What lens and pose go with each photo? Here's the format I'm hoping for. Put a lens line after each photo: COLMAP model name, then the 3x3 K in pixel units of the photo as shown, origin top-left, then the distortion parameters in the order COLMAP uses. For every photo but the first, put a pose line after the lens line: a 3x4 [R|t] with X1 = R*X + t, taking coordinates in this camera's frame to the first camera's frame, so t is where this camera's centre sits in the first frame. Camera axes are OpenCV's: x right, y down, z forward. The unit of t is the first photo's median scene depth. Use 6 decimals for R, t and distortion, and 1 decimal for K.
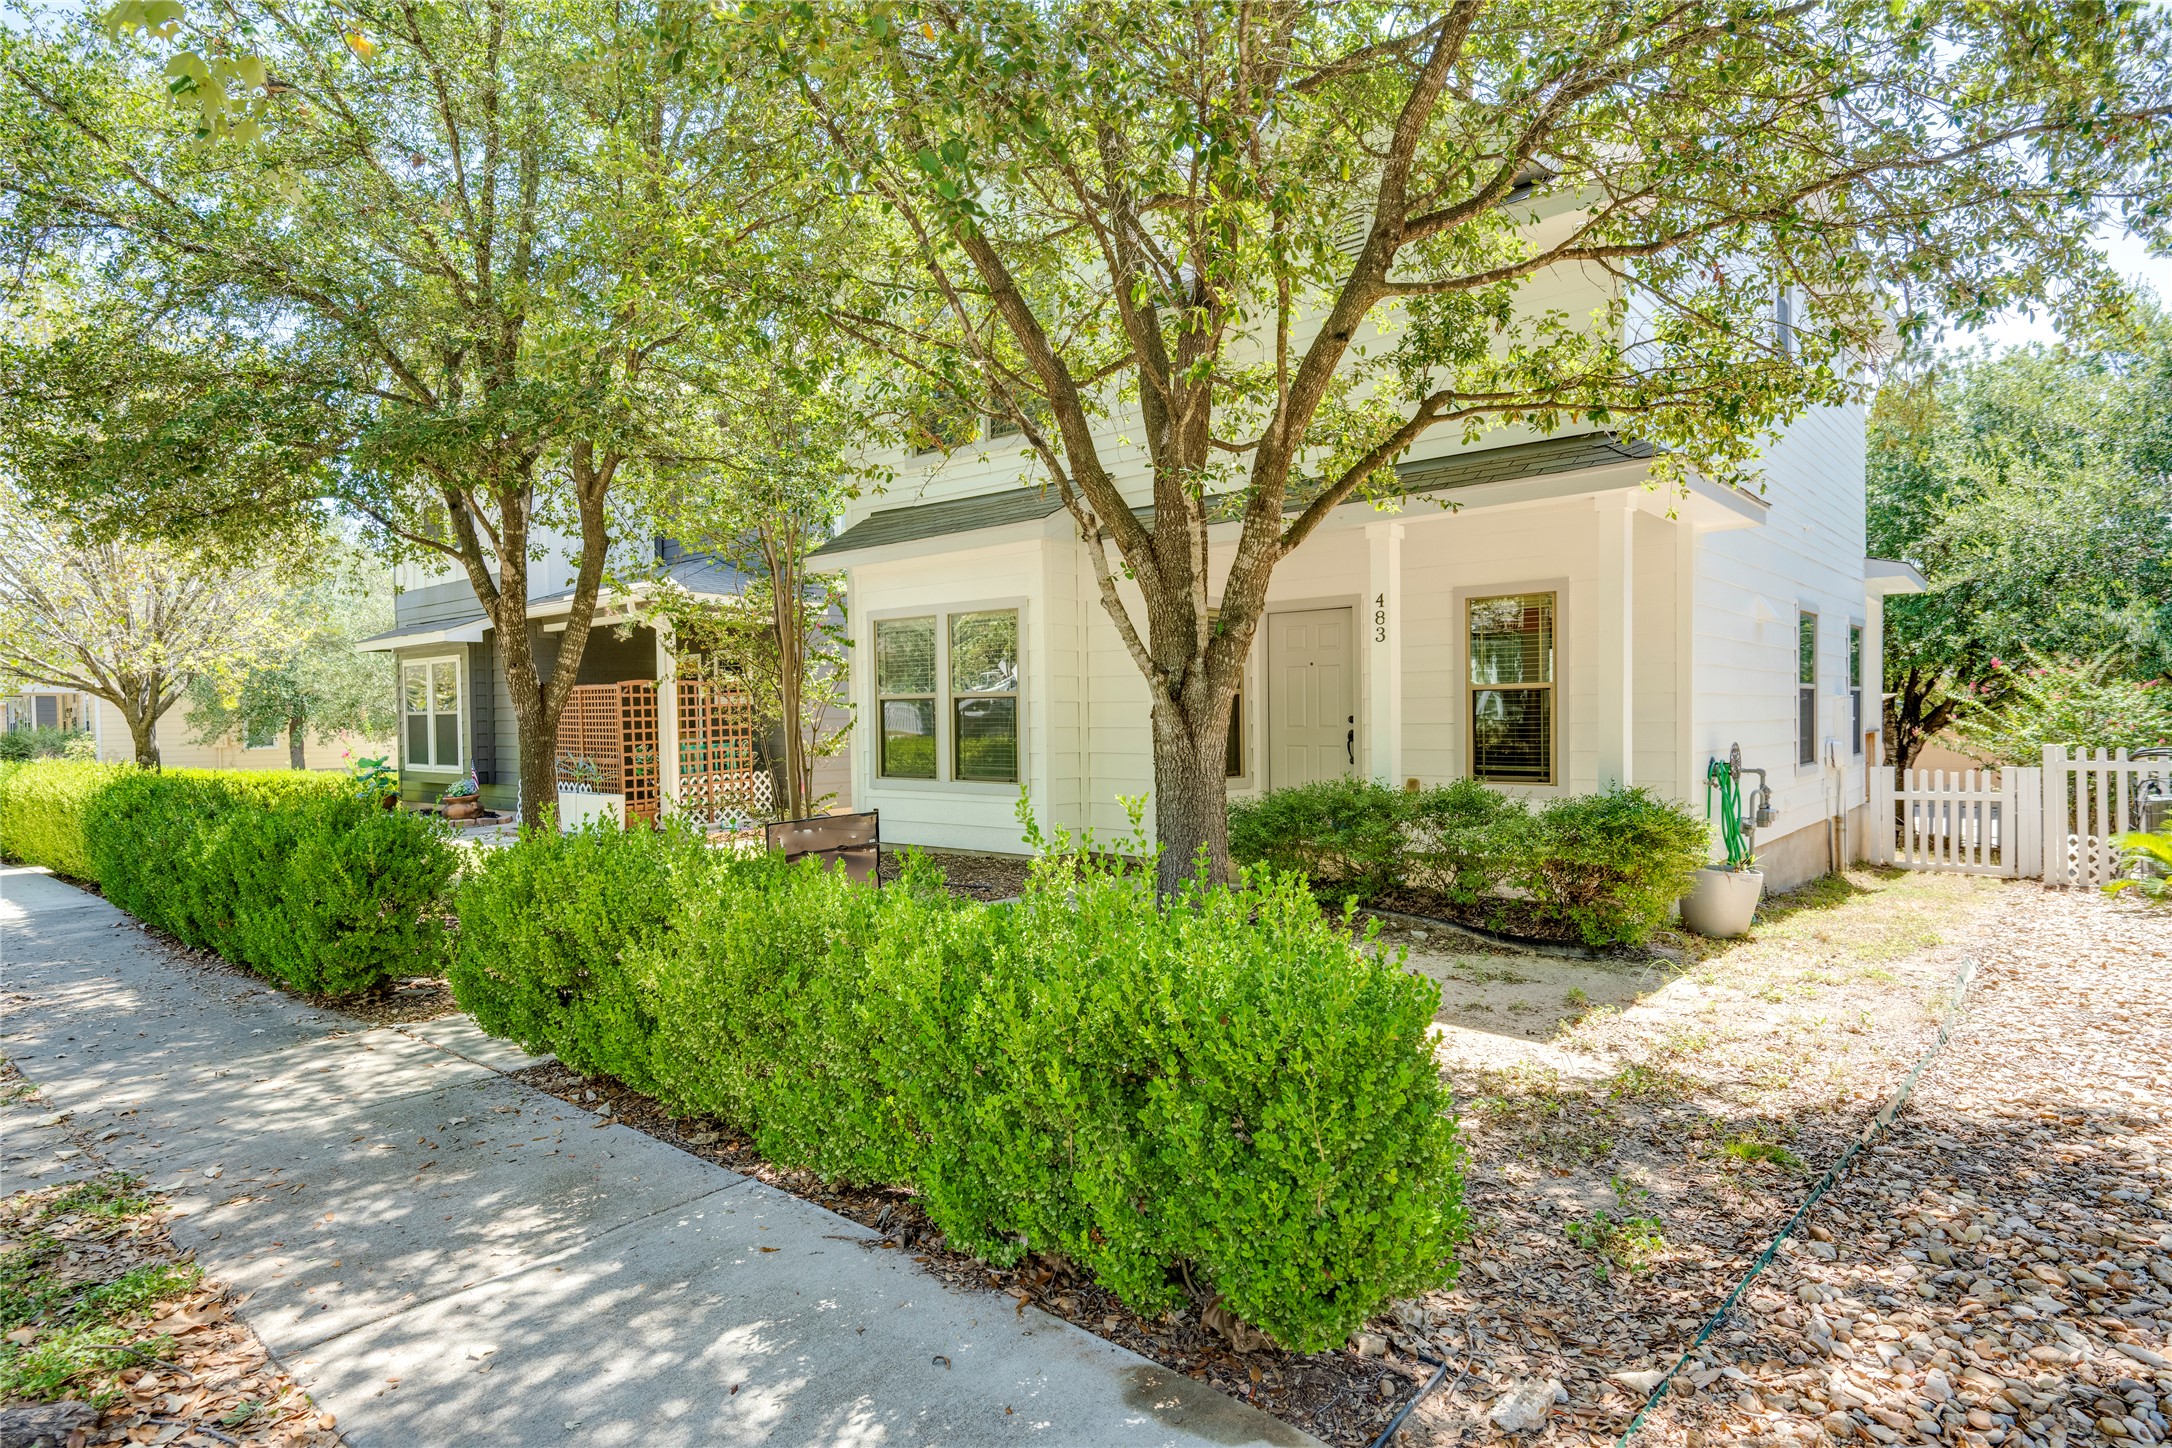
lens RADIAL K [[1172.6, 0, 1084.1], [0, 1172.6, 731.6], [0, 0, 1]] dist [-0.001663, -0.000042]
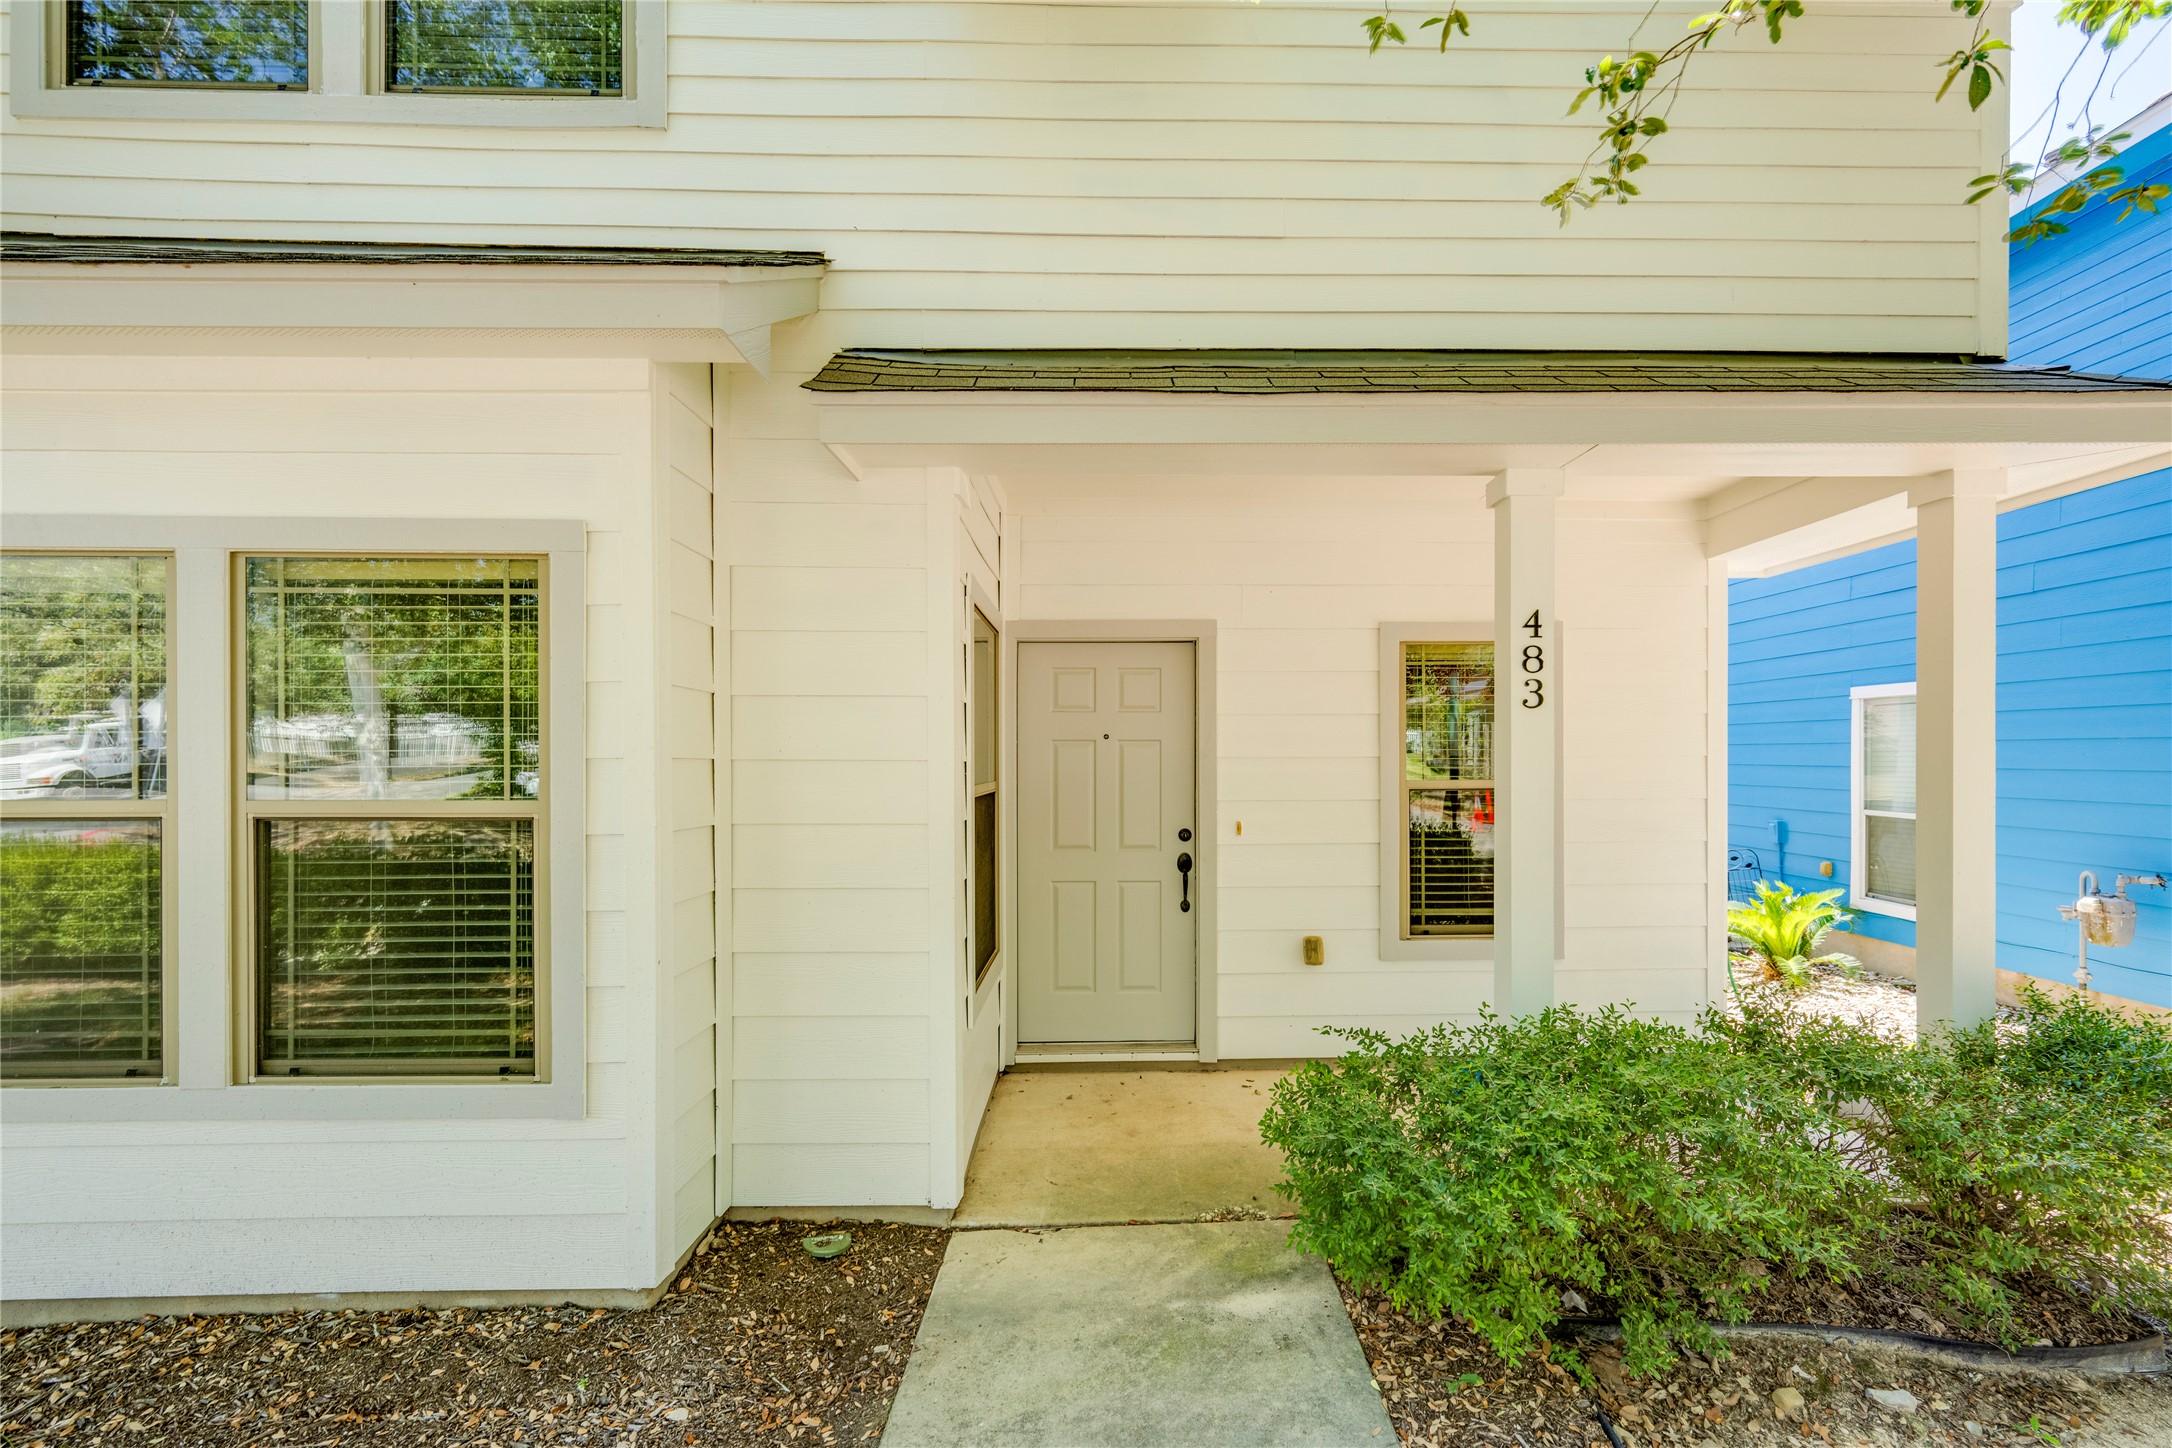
lens RADIAL K [[986.6, 0, 1092.4], [0, 986.6, 754.0], [0, 0, 1]] dist [-0.000852, 0.000110]
pose [[0.739185, 0.009888, 0.673430, -0.137353], [0.002916, 0.999836, -0.017881, -0.044907], [-0.673496, 0.015181, 0.739035, 0.720158]]
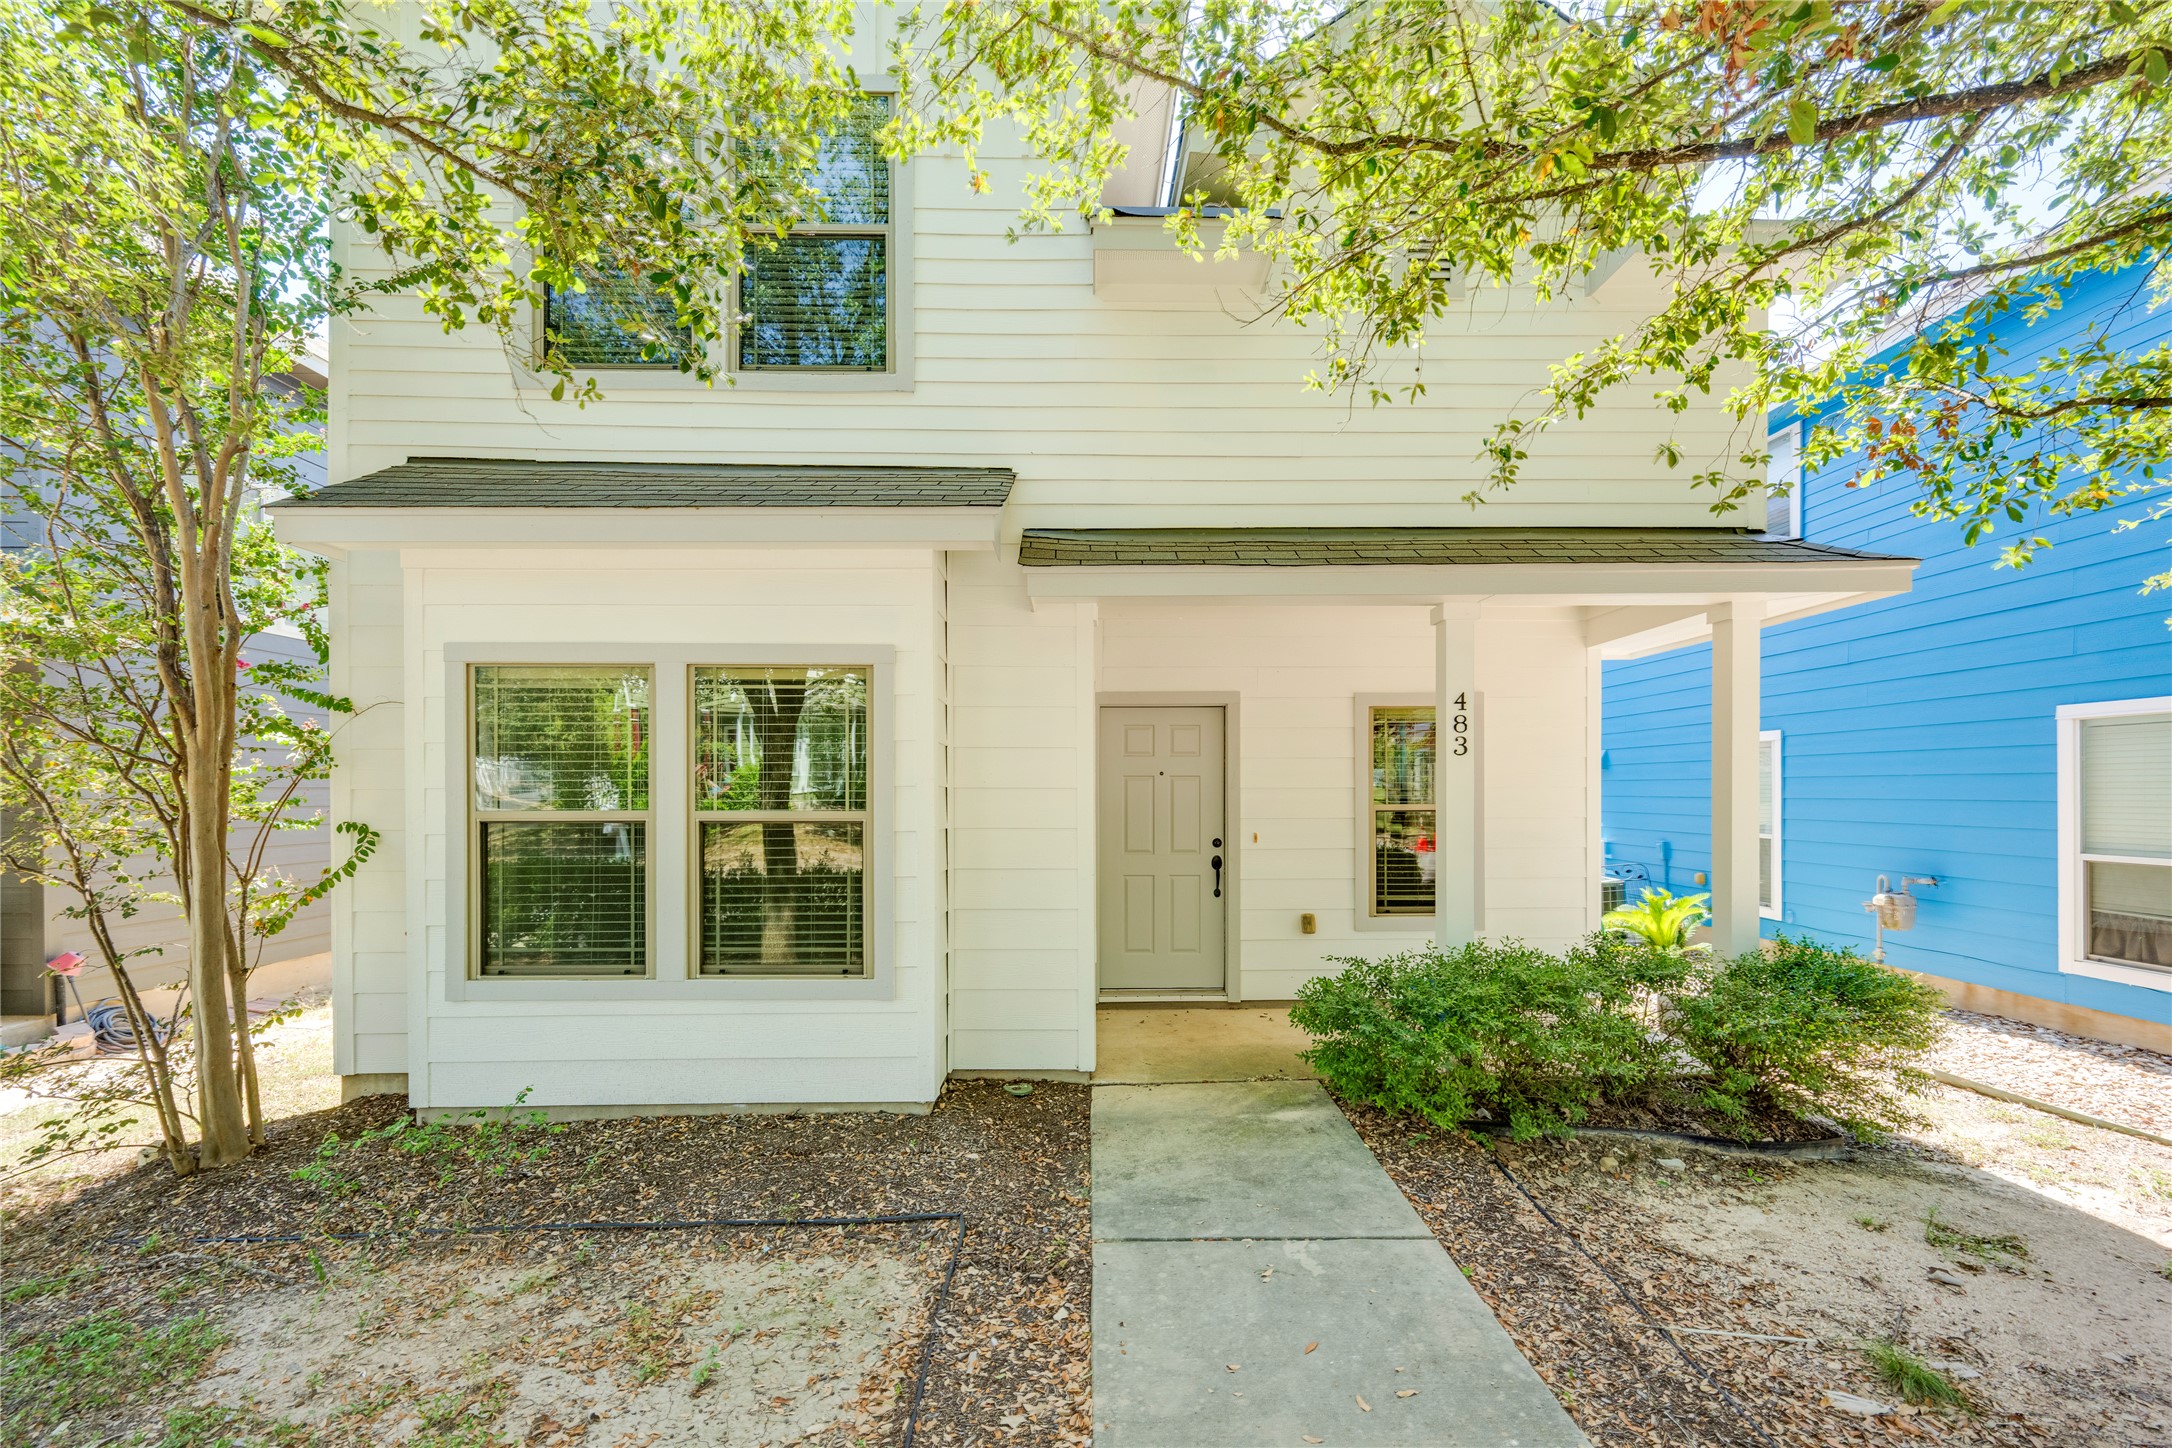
lens RADIAL K [[904.5, 0, 1057.9], [0, 904.5, 790.5], [0, 0, 1]] dist [-0.003496, -0.000520]
pose [[0.745432, 0.009790, 0.666509, -0.289772], [0.002703, 0.999840, -0.017709, -0.038910], [-0.666576, 0.015002, 0.745286, 0.647388]]
